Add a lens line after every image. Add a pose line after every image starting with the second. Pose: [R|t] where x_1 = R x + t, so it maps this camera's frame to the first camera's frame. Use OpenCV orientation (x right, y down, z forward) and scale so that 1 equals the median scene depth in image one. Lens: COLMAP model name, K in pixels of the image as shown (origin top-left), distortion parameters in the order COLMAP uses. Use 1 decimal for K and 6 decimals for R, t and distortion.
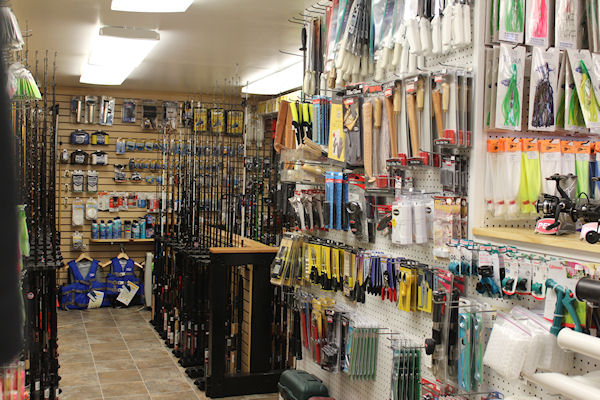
lens RADIAL K [[688.8, 0, 300.0], [0, 688.8, 200.0], [0, 0, 1]] dist [-0.138081, 0.225740]
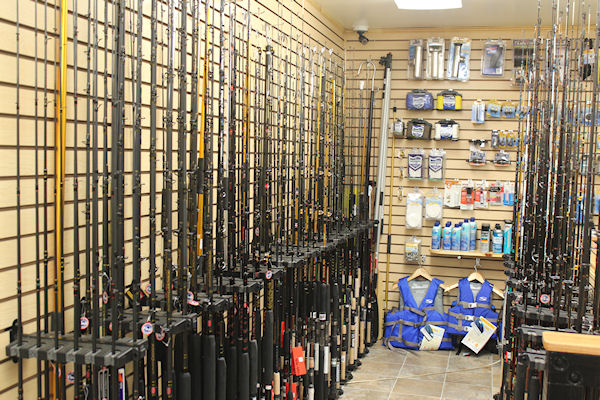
lens RADIAL K [[688.8, 0, 300.0], [0, 688.8, 200.0], [0, 0, 1]] dist [-0.138081, 0.225740]
pose [[0.812755, 0.038511, -0.581332, -0.015821], [-0.027394, 0.999235, 0.027897, -0.007036], [0.581962, -0.006748, 0.813188, 0.364156]]
